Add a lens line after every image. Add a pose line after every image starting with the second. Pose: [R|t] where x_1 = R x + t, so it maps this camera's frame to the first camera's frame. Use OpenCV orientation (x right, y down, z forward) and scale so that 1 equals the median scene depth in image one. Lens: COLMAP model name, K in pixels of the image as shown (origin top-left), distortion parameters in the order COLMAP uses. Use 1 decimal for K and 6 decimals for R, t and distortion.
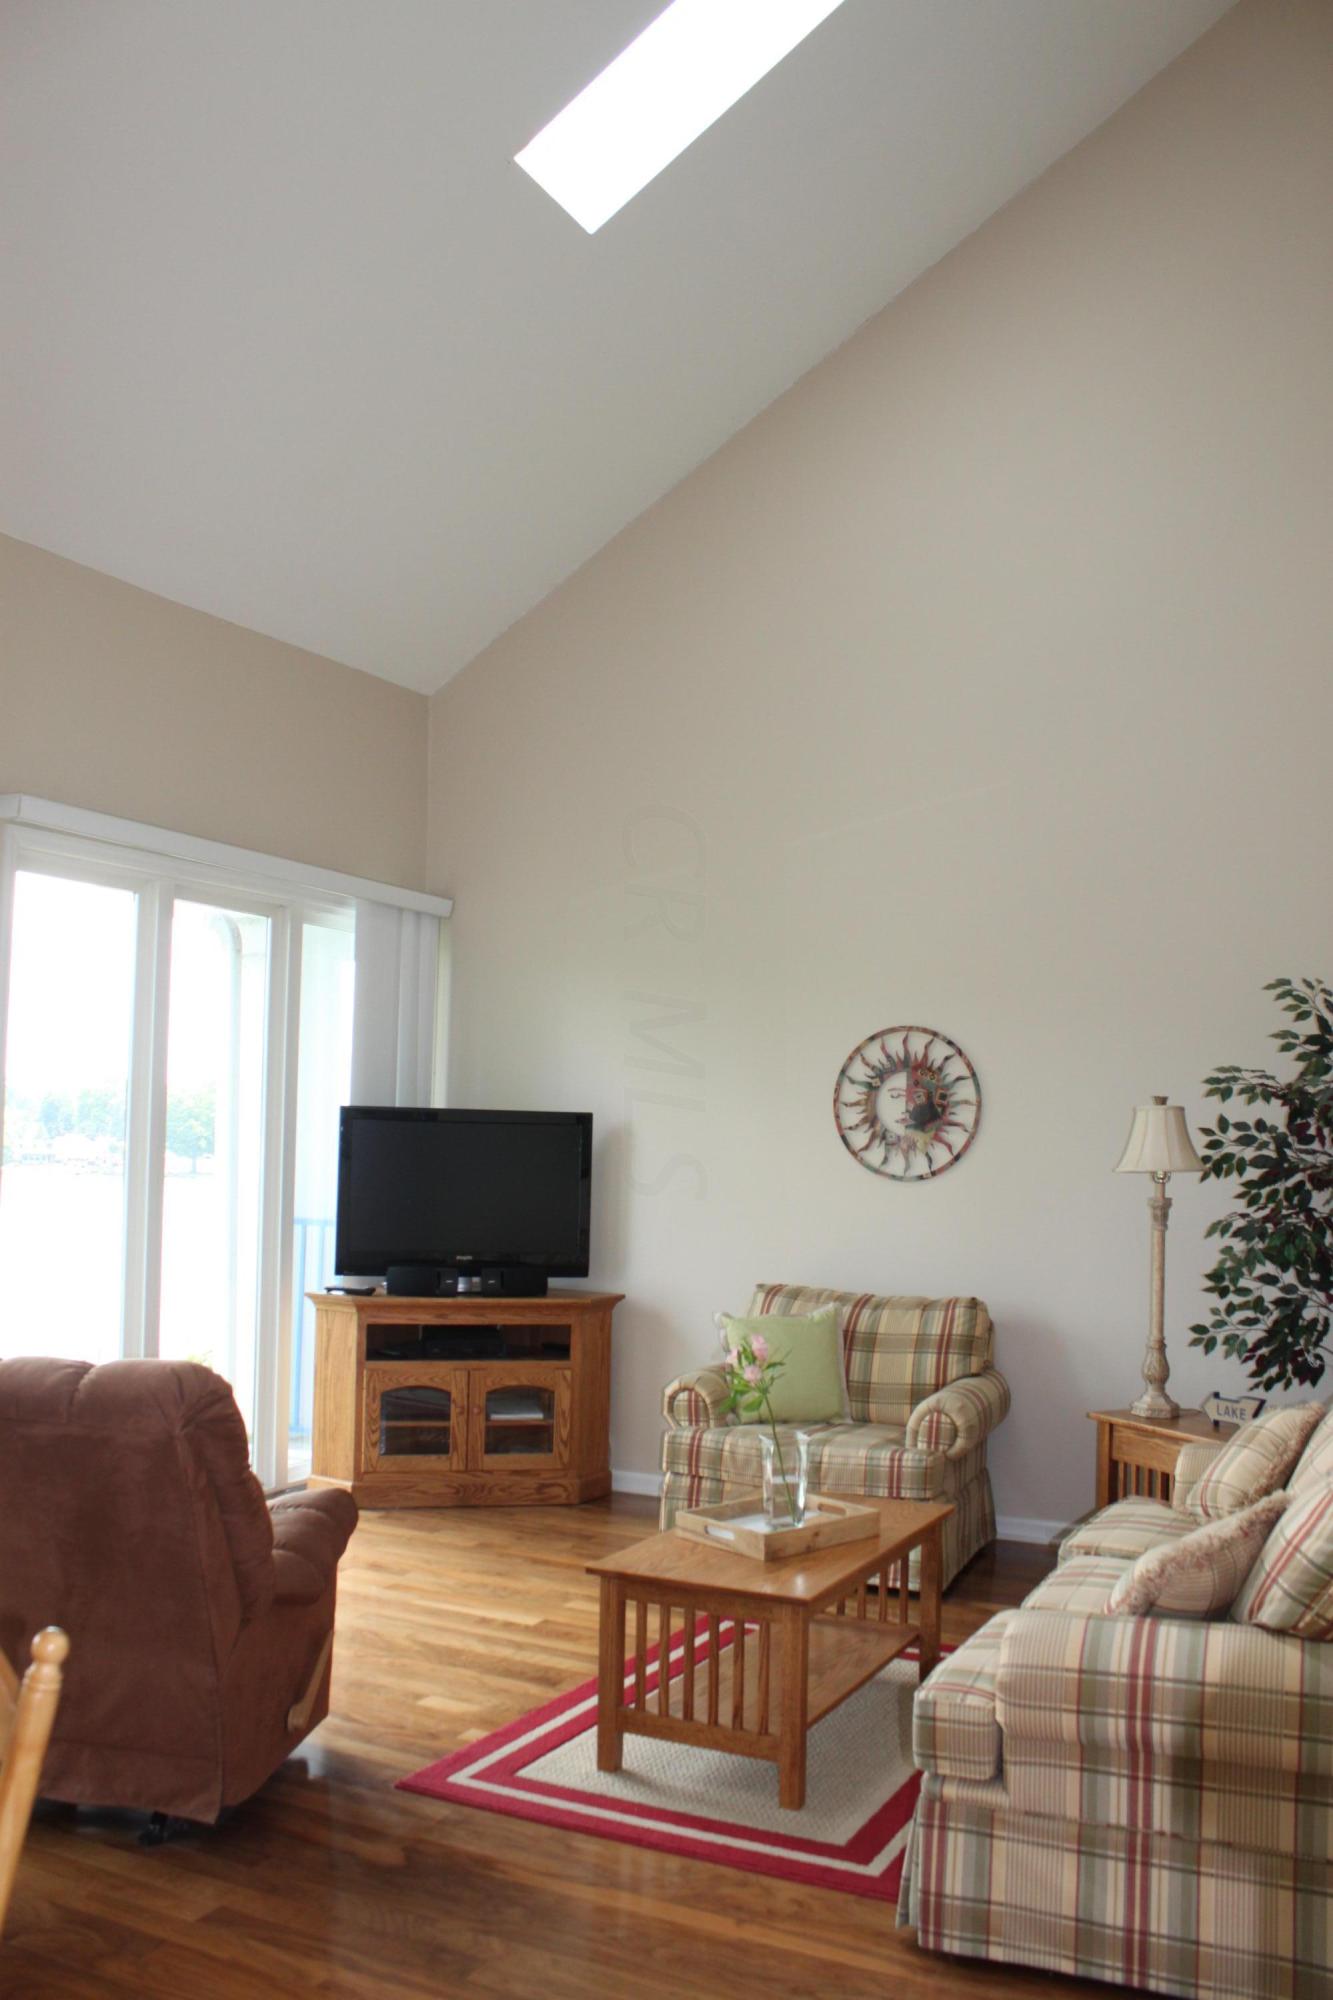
lens RADIAL K [[1654.3, 0, 645.7], [0, 1654.3, 1000.0], [0, 0, 1]] dist [-0.167769, 0.147922]
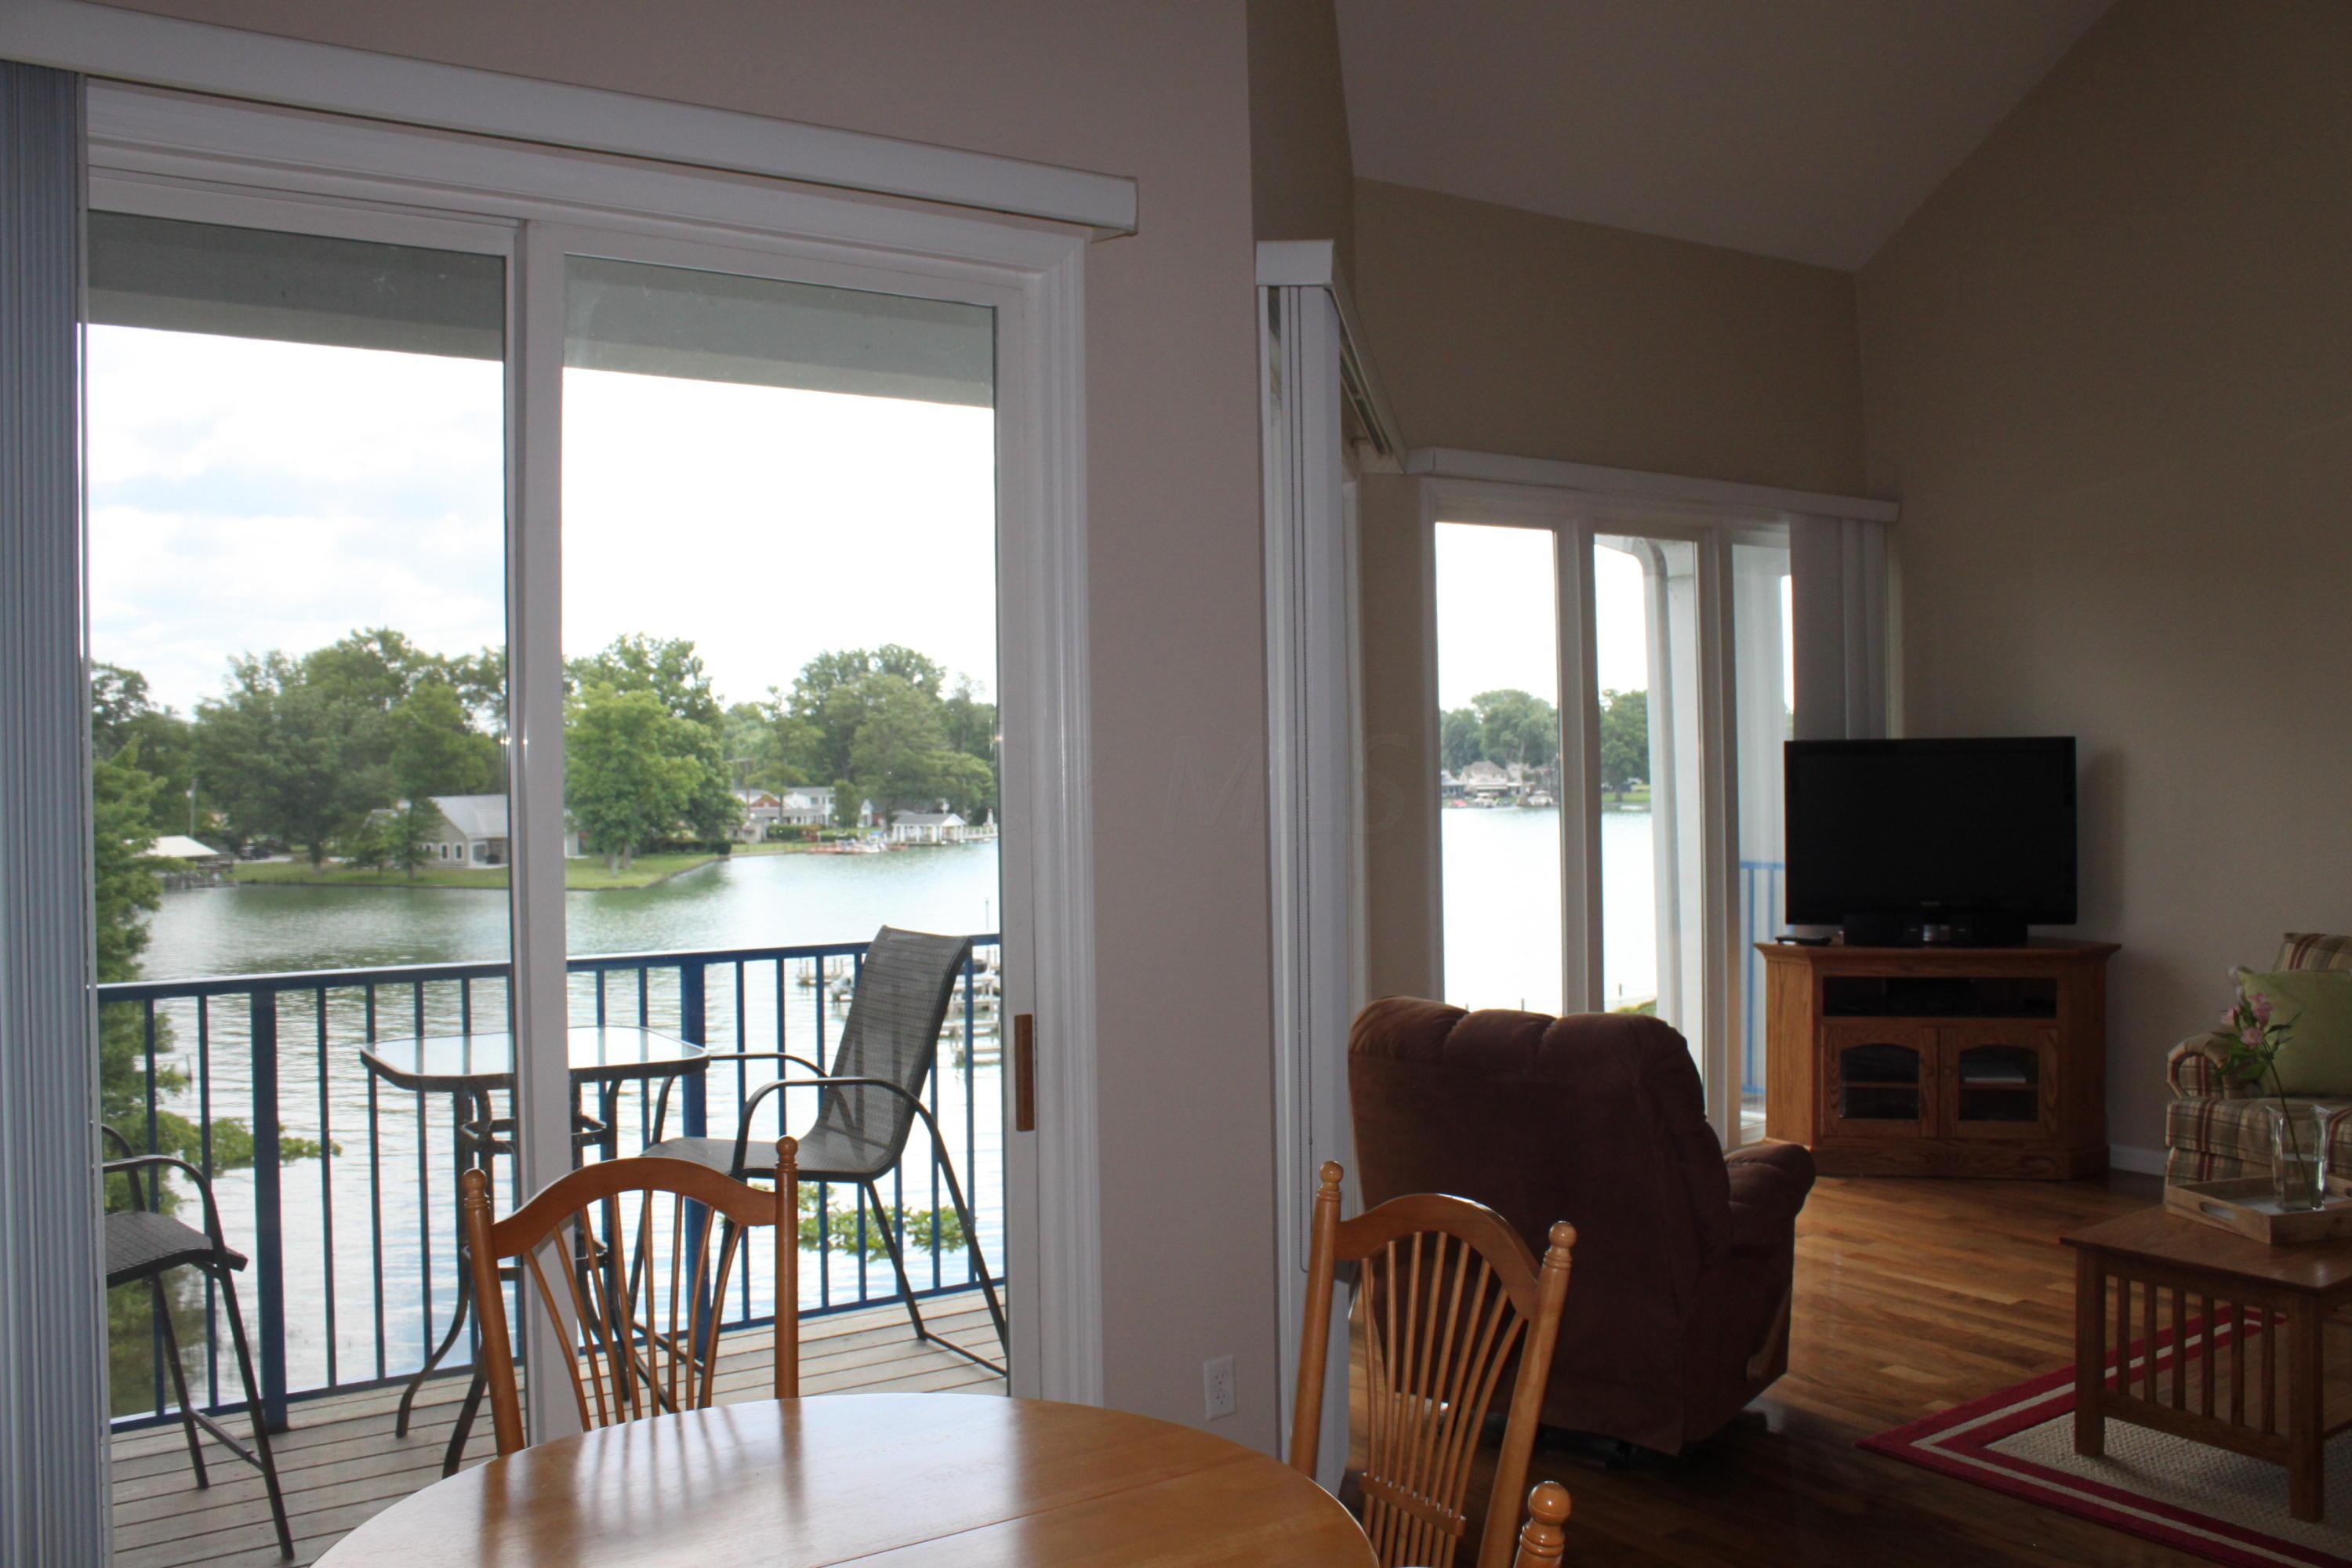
lens RADIAL K [[1960.5, 0, 1183.4], [0, 1960.5, 719.6], [0, 0, 1]] dist [-0.169210, 0.144066]
pose [[0.883069, -0.038709, -0.467645, 0.027204], [0.069967, 0.996313, 0.049653, -0.029156], [0.463998, -0.076566, 0.882521, -0.129396]]
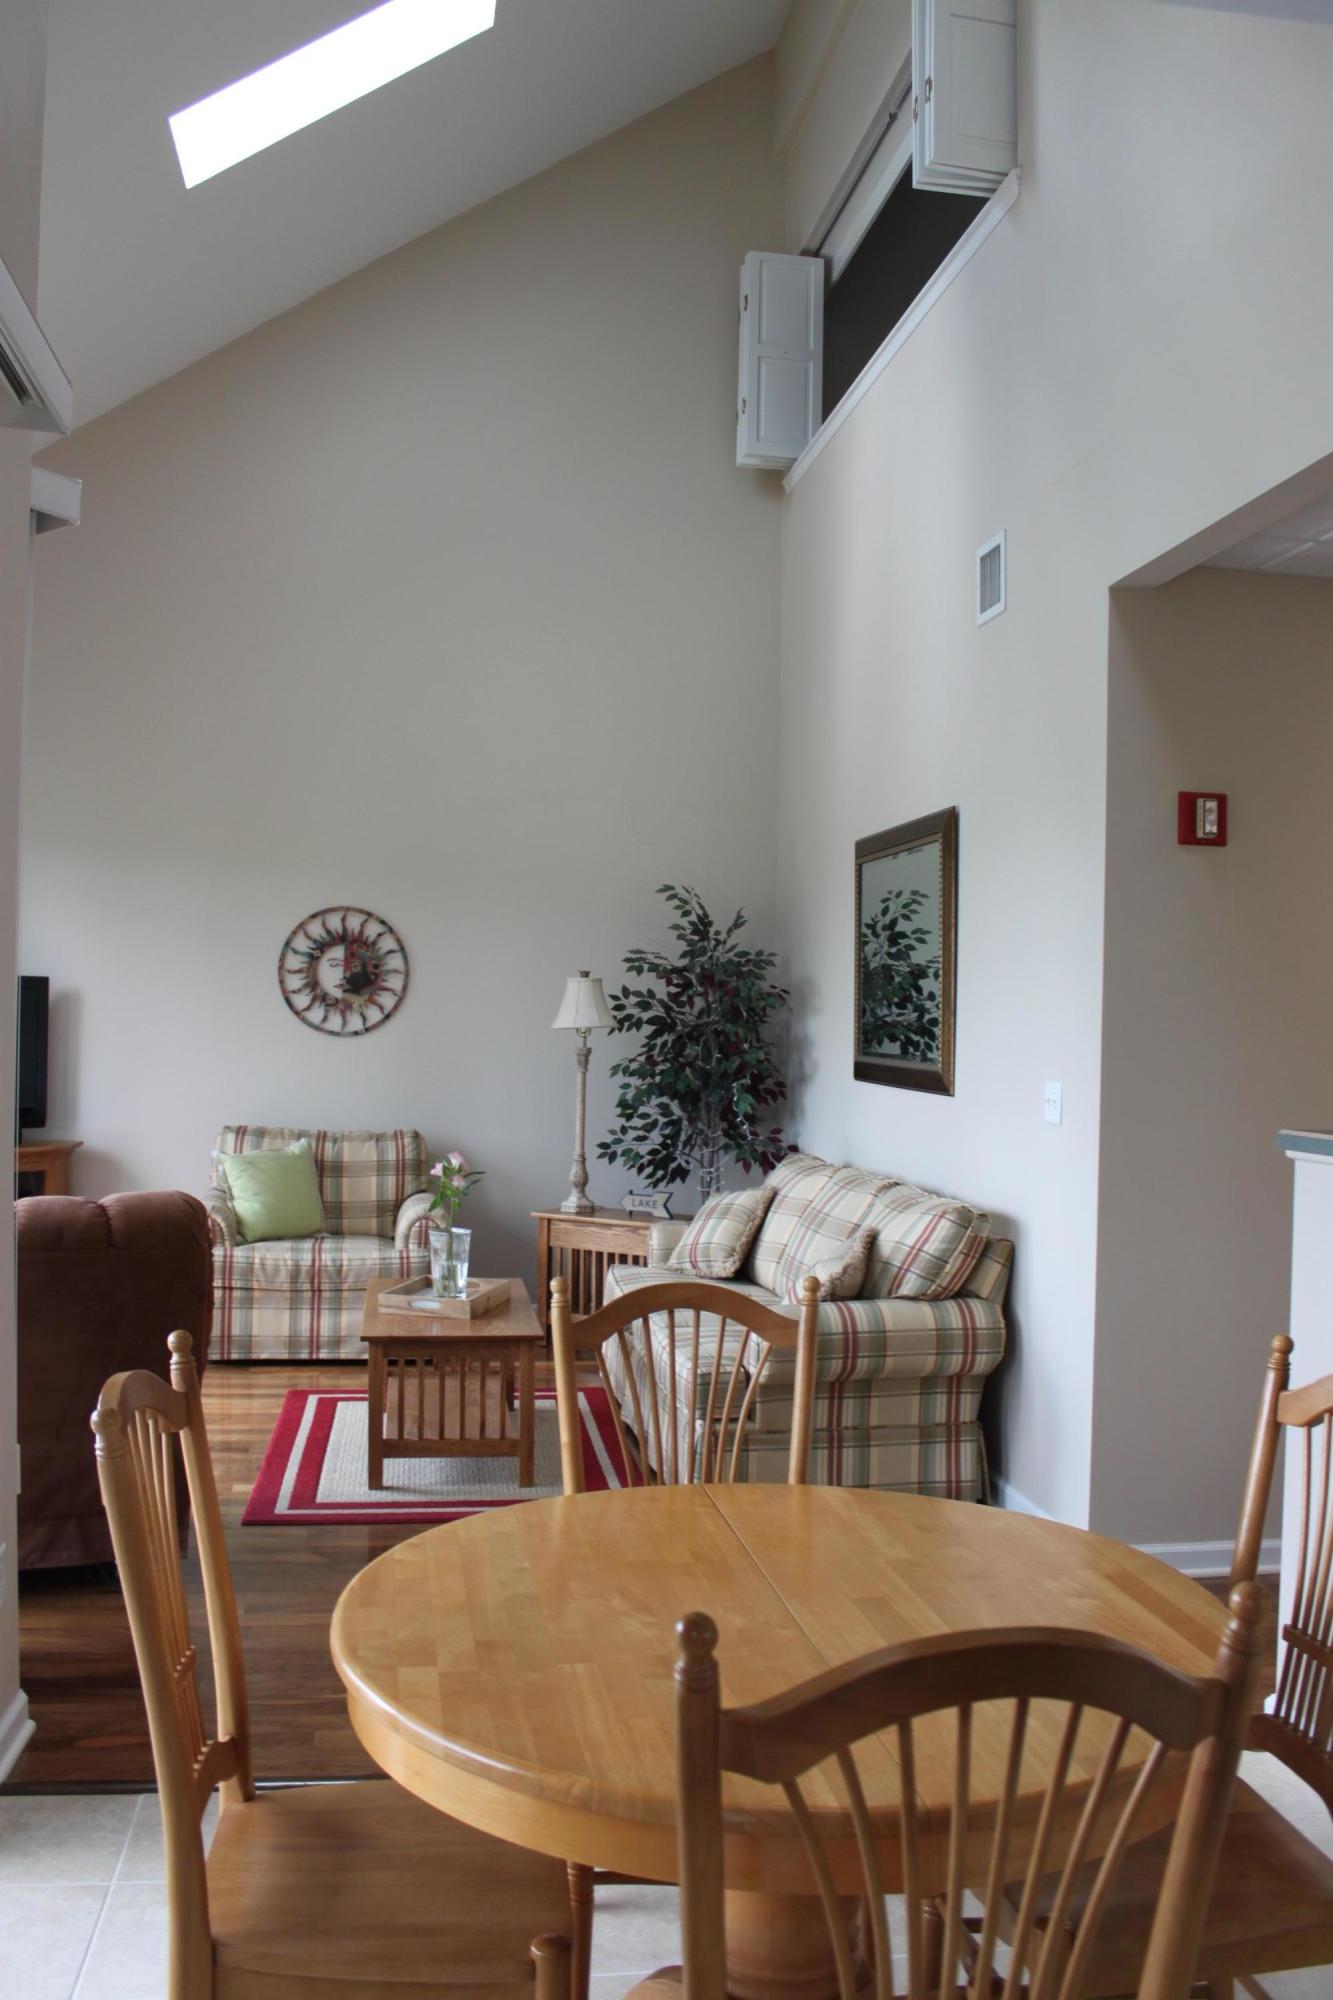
lens RADIAL K [[1667.1, 0, 595.3], [0, 1667.1, 1001.9], [0, 0, 1]] dist [-0.169210, 0.144066]
pose [[0.826841, -0.002519, 0.562430, -0.434797], [-0.048401, 0.995962, 0.075615, -0.017998], [-0.560349, -0.089743, 0.823380, -0.116276]]
